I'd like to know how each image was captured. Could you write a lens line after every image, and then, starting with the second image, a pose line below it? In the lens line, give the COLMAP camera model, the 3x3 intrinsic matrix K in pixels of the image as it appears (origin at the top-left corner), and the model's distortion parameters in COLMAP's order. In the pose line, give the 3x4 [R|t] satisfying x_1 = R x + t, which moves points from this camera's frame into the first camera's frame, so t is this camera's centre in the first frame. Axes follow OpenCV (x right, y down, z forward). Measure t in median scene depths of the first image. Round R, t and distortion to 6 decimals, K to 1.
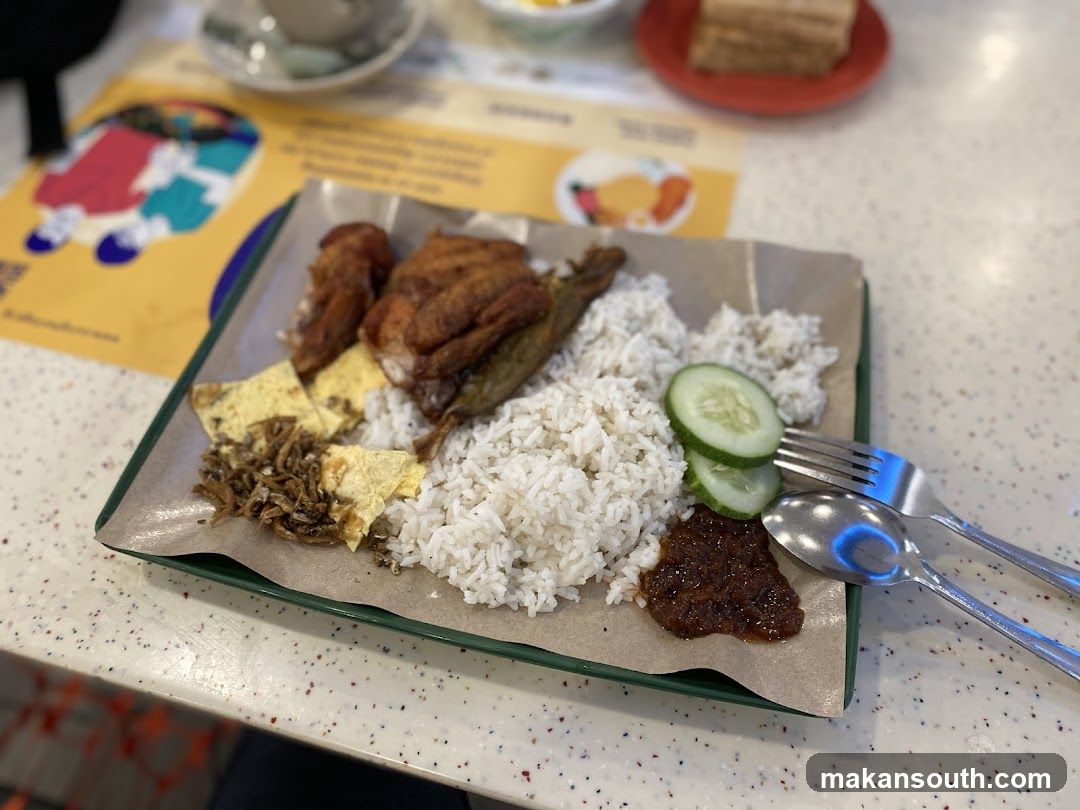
lens RADIAL K [[912.0, 0, 535.5], [0, 912.0, 402.4], [0, 0, 1]] dist [-0.066845, 0.051468]
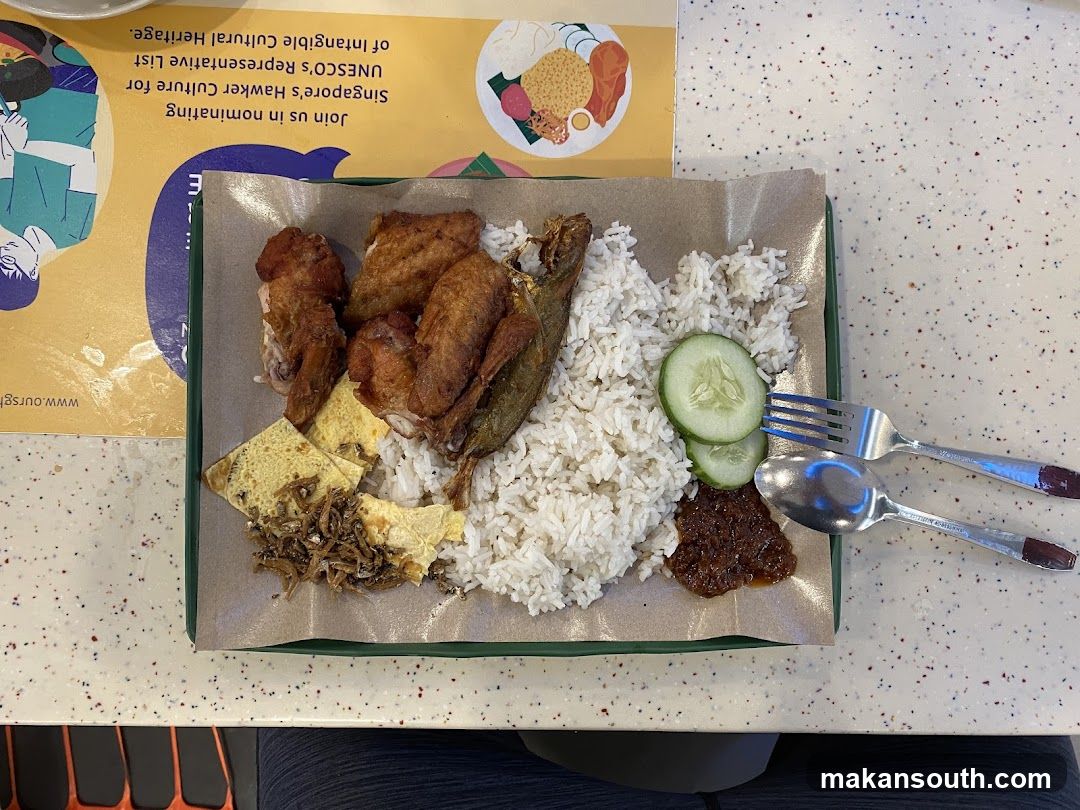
lens RADIAL K [[912.0, 0, 535.5], [0, 912.0, 402.4], [0, 0, 1]] dist [-0.066845, 0.051468]
pose [[0.964724, -0.249959, 0.082638, -0.092691], [0.158381, 0.801785, 0.576243, -0.651047], [-0.210295, -0.542827, 0.813090, 0.155478]]
